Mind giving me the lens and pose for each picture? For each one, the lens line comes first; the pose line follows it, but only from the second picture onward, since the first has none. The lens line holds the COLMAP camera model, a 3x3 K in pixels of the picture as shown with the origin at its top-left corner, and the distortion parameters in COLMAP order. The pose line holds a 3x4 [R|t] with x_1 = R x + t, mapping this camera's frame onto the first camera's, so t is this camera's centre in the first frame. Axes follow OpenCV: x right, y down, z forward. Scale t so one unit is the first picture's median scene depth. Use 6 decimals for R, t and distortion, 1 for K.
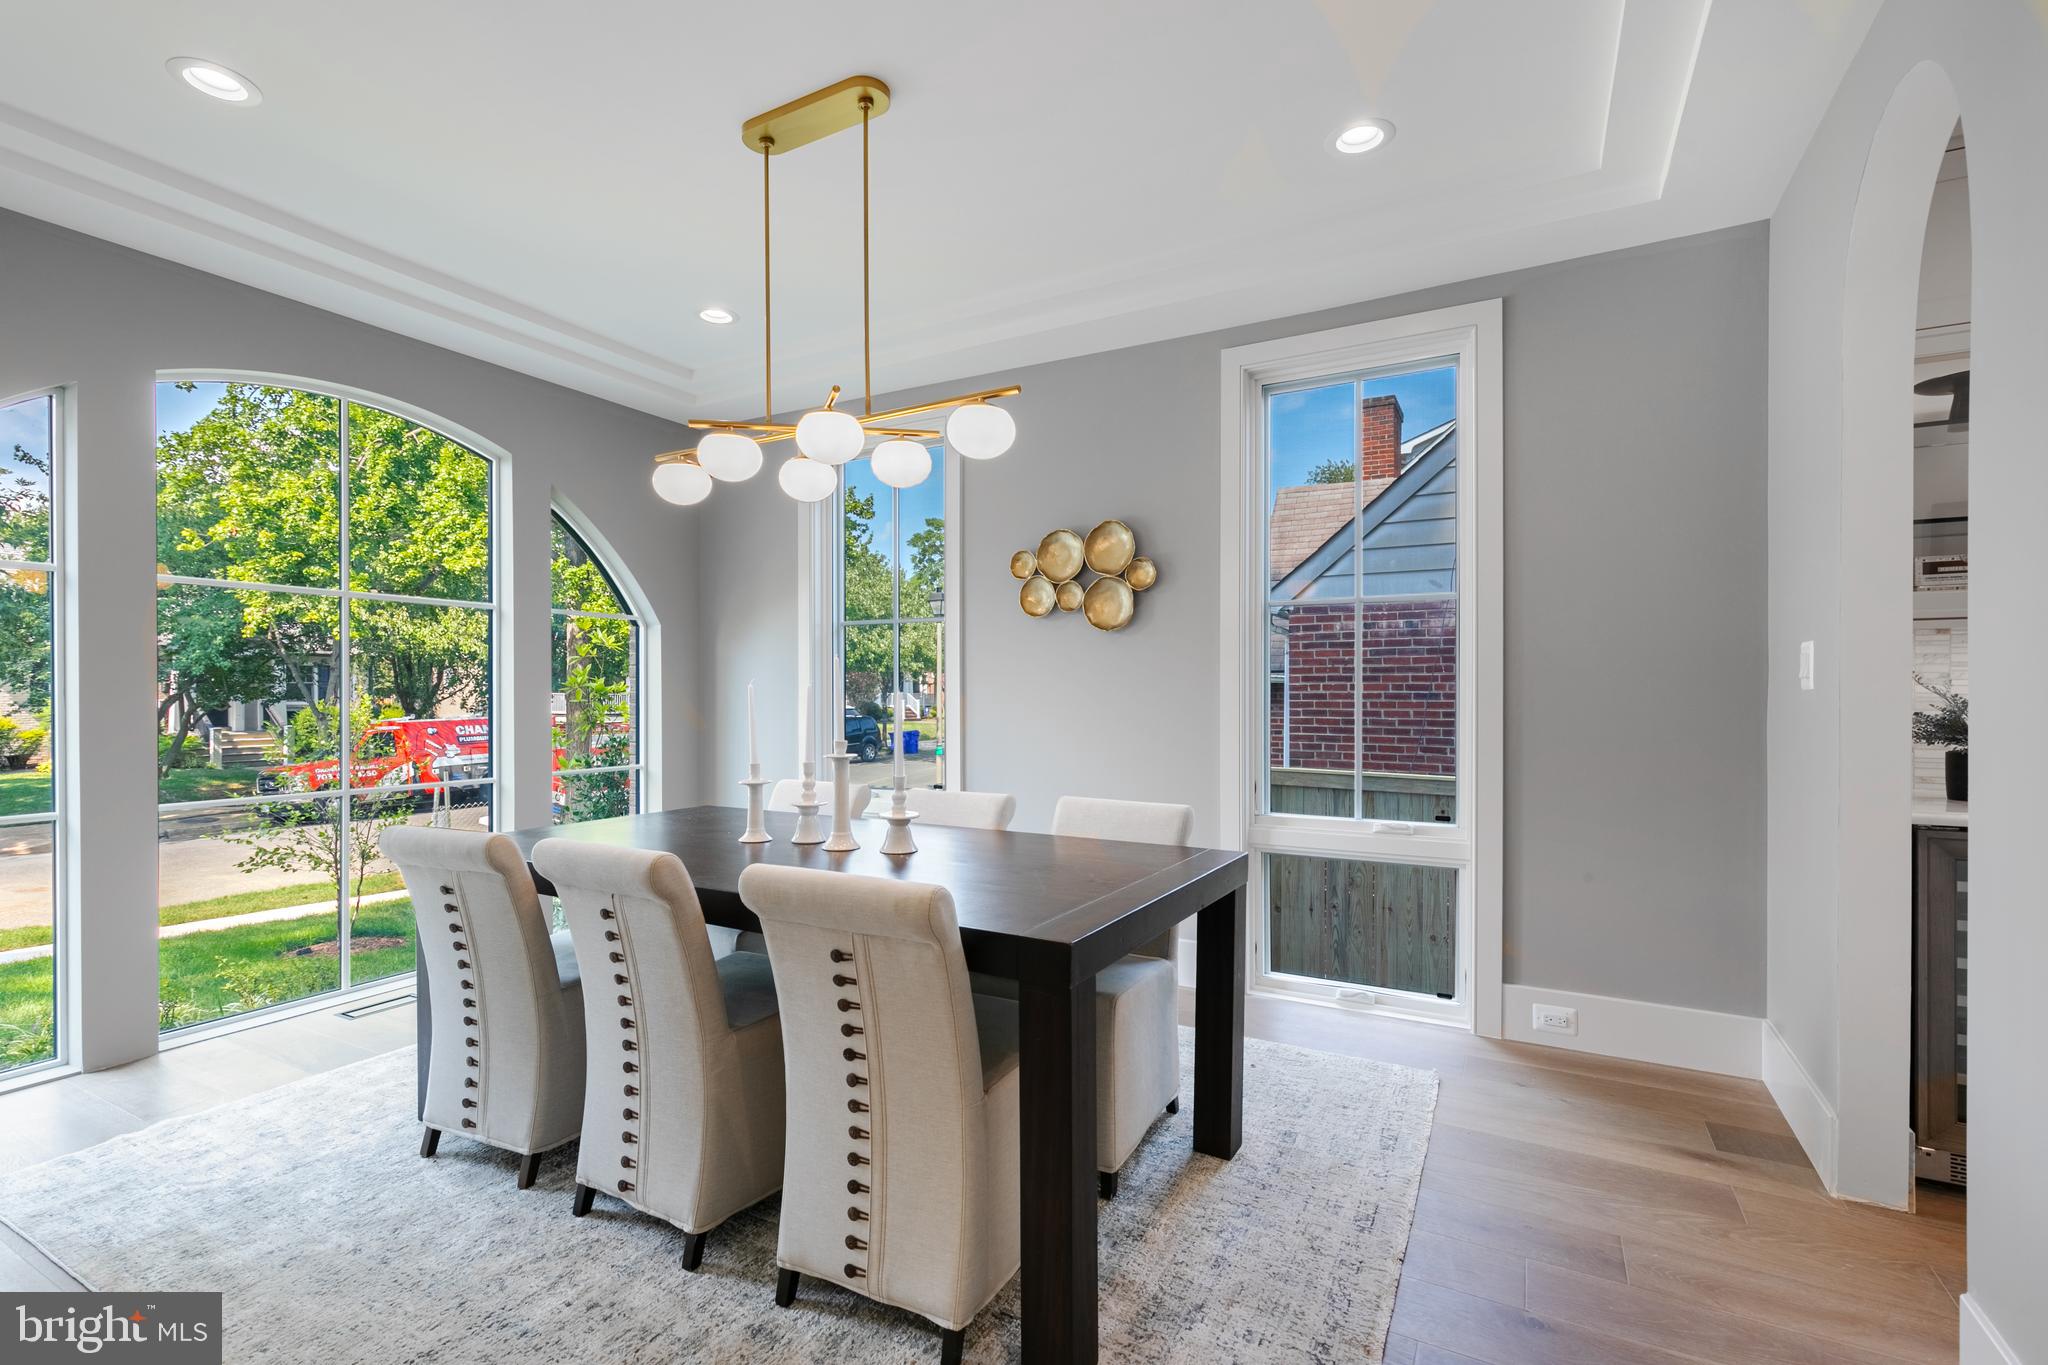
lens RADIAL K [[914.2, 0, 1024.0], [0, 914.2, 682.5], [0, 0, 1]] dist [0.000354, 0.000002]
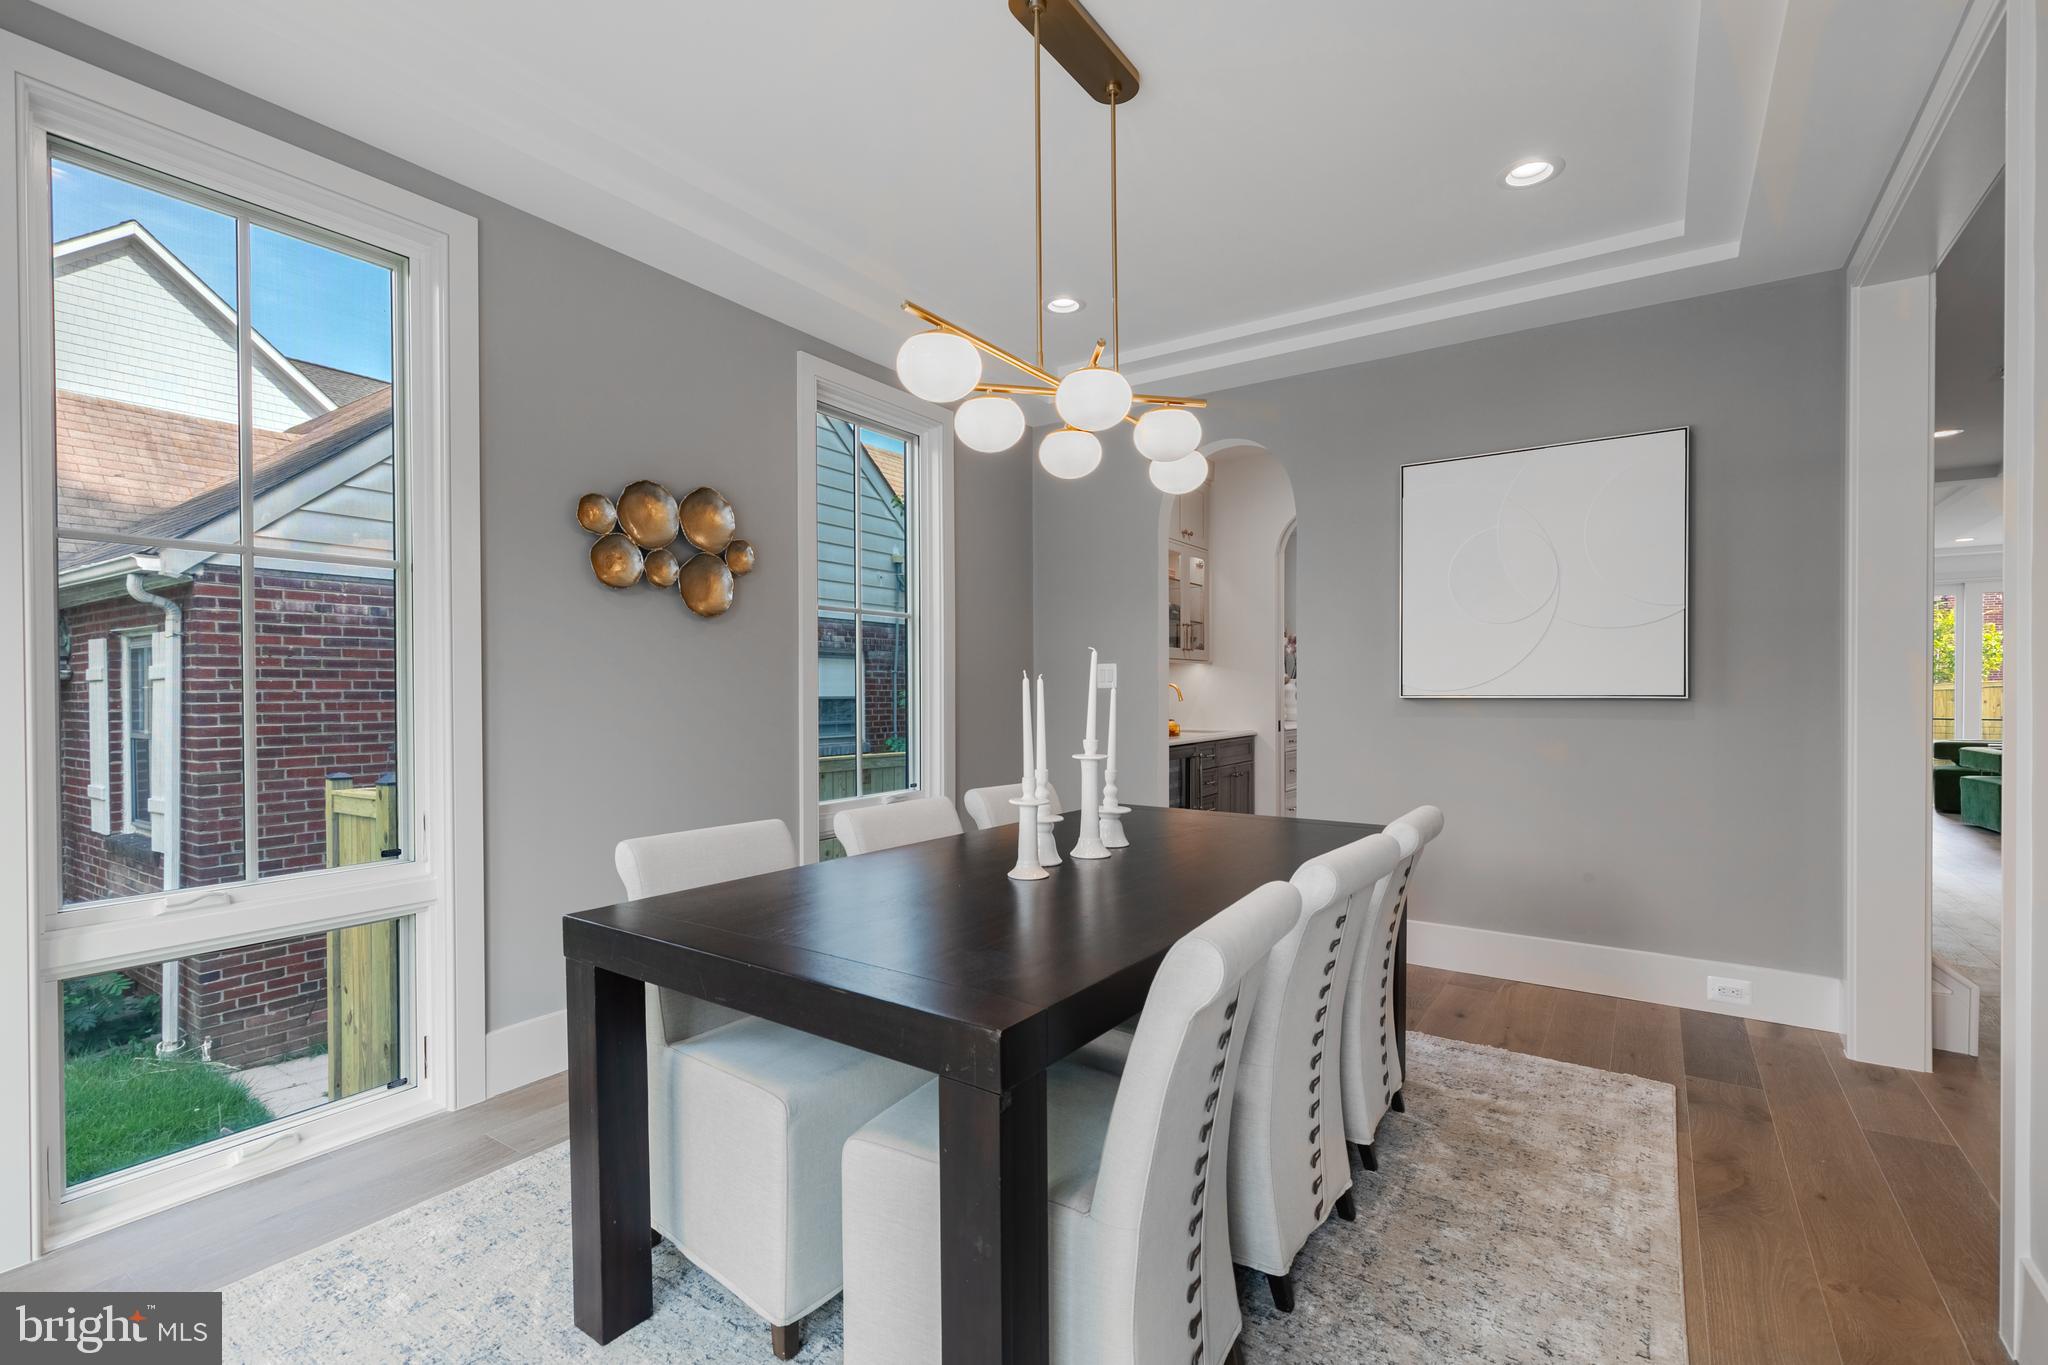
lens RADIAL K [[927.7, 0, 1020.2], [0, 927.7, 692.6], [0, 0, 1]] dist [-0.003029, -0.000307]
pose [[0.105200, -0.002459, 0.994448, -0.374255], [-0.008070, 0.999962, 0.003326, 0.004392], [-0.994418, -0.008375, 0.105177, 0.309867]]
